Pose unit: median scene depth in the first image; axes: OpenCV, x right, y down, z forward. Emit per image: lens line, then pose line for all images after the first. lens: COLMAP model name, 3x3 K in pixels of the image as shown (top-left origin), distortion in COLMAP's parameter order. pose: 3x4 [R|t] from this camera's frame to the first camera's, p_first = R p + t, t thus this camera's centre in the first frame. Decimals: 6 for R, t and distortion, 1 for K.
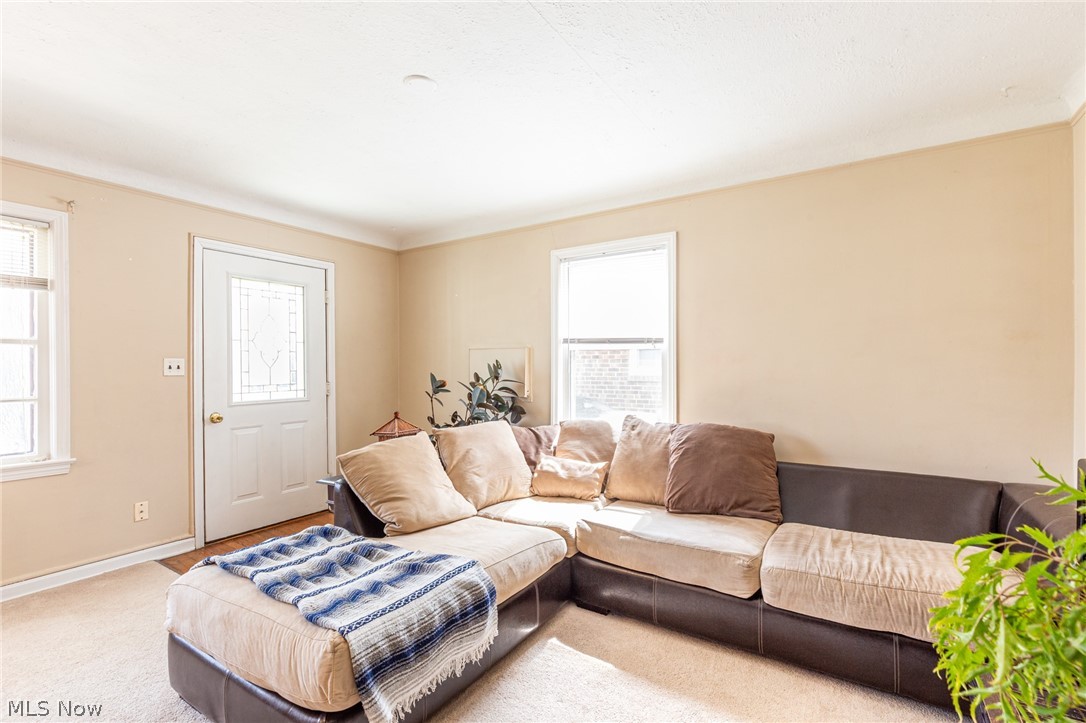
lens RADIAL K [[489.3, 0, 546.0], [0, 489.3, 364.8], [0, 0, 1]] dist [0.002916, -0.000192]
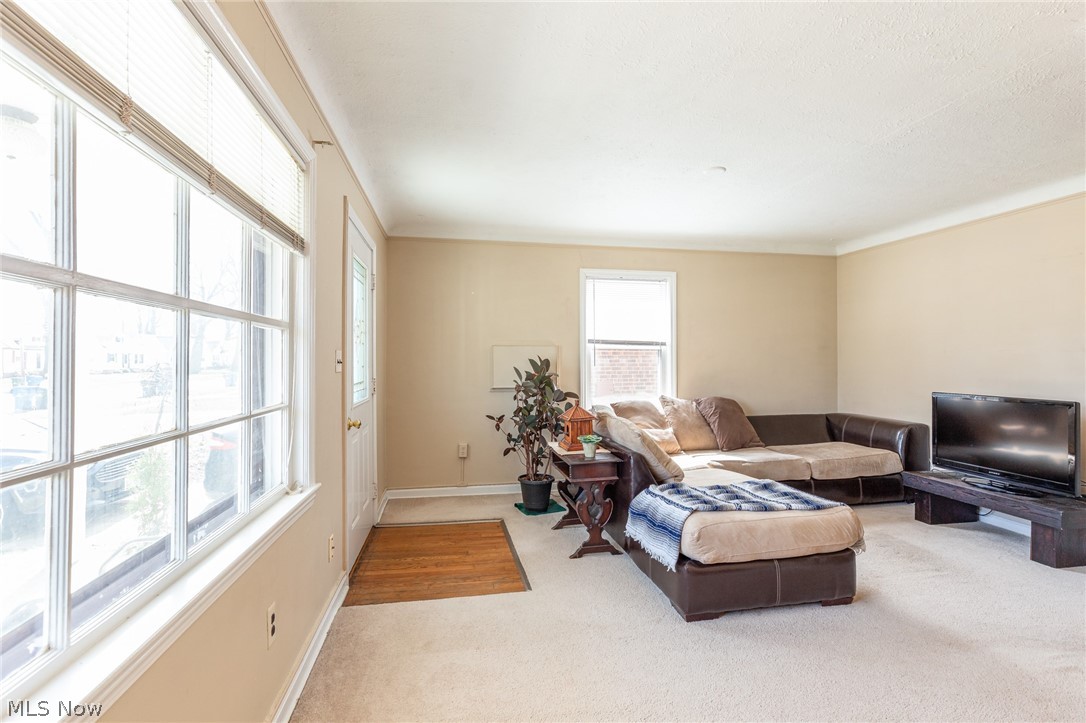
lens RADIAL K [[489.3, 0, 539.1], [0, 489.3, 357.0], [0, 0, 1]] dist [0.002916, -0.000192]
pose [[0.723932, 0.009629, 0.689805, -1.124992], [-0.003325, 0.999940, -0.010468, 0.006915], [-0.689864, 0.005284, 0.723920, 0.210746]]
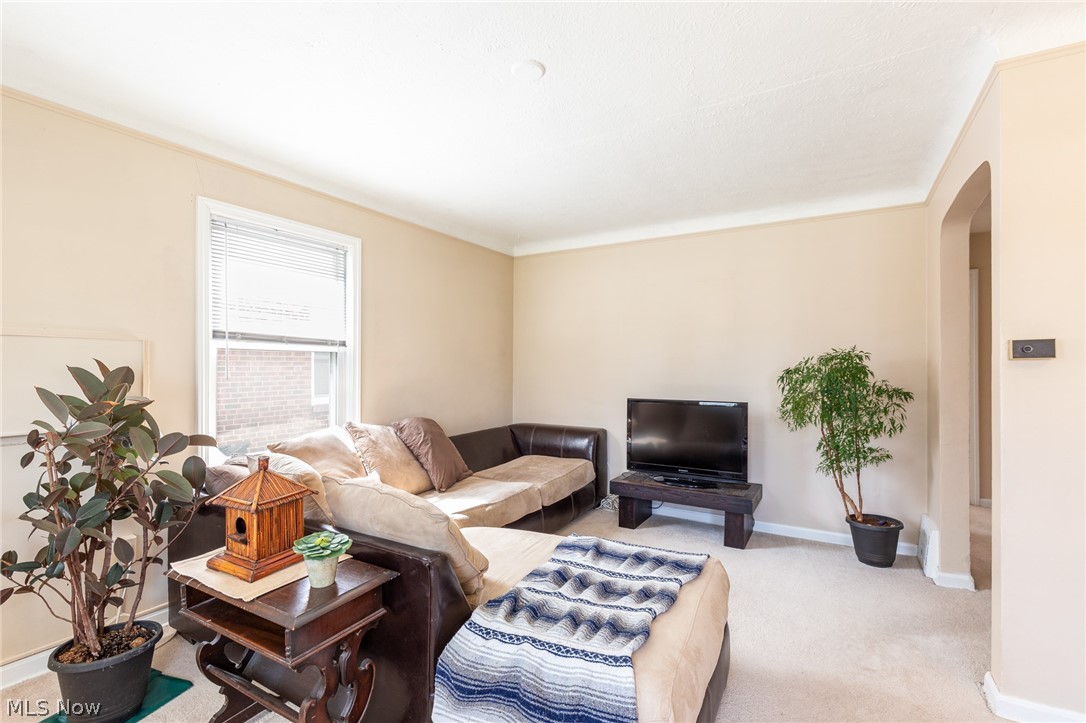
lens RADIAL K [[489.3, 0, 543.4], [0, 489.3, 366.6], [0, 0, 1]] dist [0.002916, -0.000192]
pose [[-0.038800, 0.006130, 0.999228, -0.811657], [0.004801, 0.999971, -0.005948, 0.003593], [-0.999235, 0.004567, -0.038828, 0.685755]]
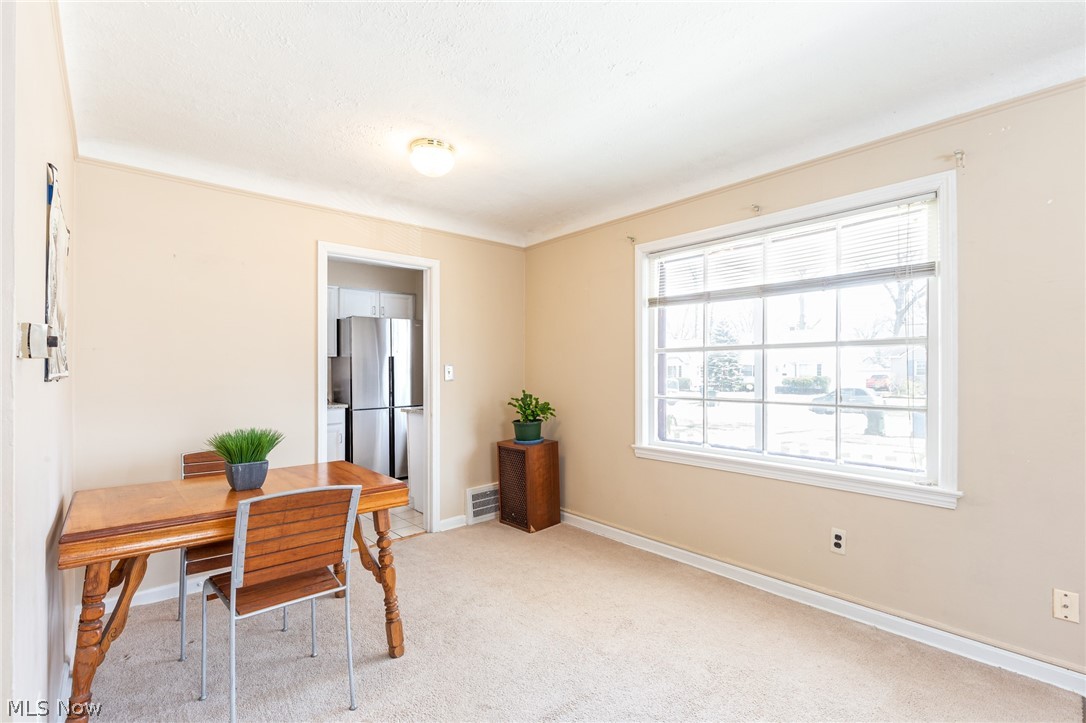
lens RADIAL K [[489.3, 0, 544.7], [0, 489.3, 376.2], [0, 0, 1]] dist [0.002916, -0.000192]
pose [[-0.266781, 0.008958, -0.963716, -0.059583], [0.001938, 0.999960, 0.008758, 0.004254], [0.963755, 0.000468, -0.266788, 0.532062]]
